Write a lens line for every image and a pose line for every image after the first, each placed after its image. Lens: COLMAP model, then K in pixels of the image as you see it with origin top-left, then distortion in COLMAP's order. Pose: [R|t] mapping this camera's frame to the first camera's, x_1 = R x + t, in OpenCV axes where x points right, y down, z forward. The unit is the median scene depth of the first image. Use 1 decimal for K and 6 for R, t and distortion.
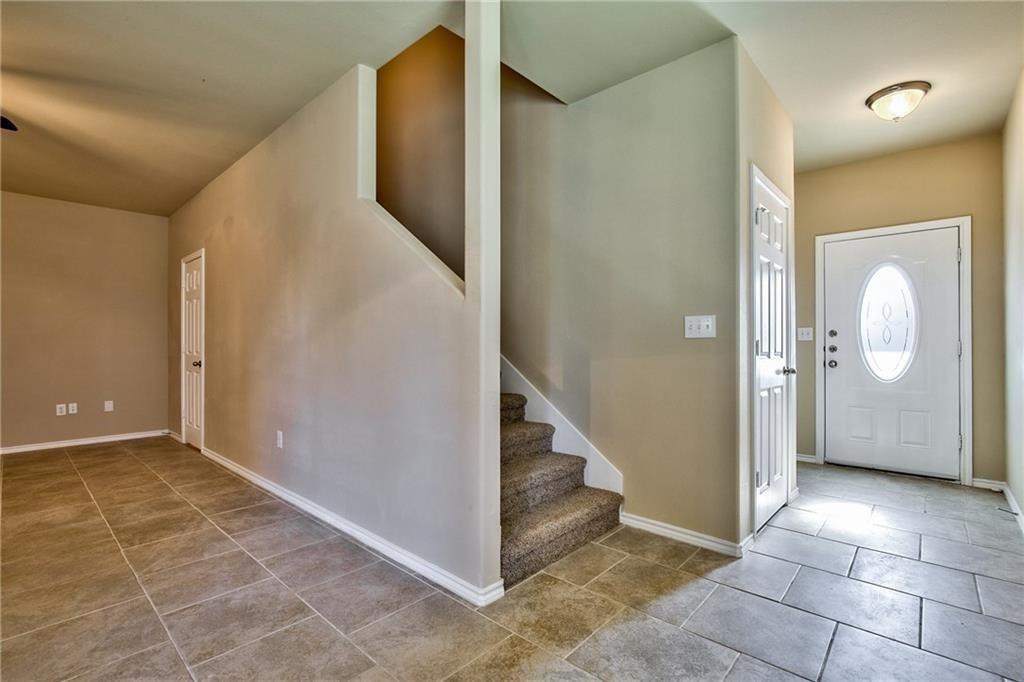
lens RADIAL K [[467.7, 0, 508.0], [0, 467.7, 343.0], [0, 0, 1]] dist [-0.016549, 0.005028]
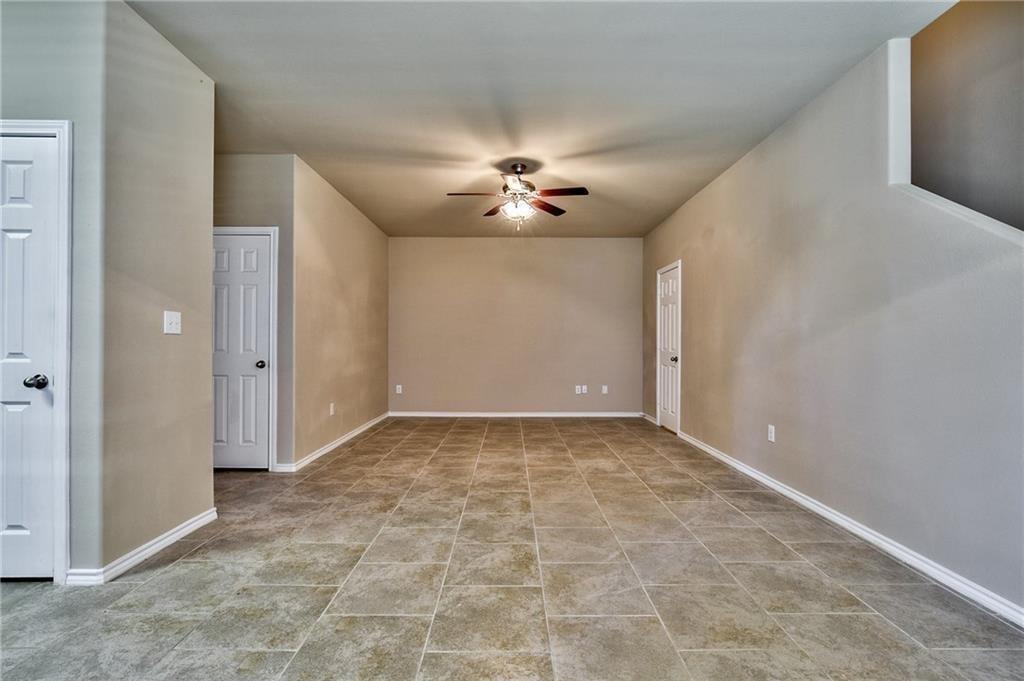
lens RADIAL K [[467.7, 0, 513.1], [0, 467.7, 341.6], [0, 0, 1]] dist [-0.016549, 0.005028]
pose [[0.681368, 0.001012, -0.731940, -0.123758], [-0.000889, 0.999999, 0.000554, 0.000586], [0.731940, 0.000273, 0.681369, -0.140309]]
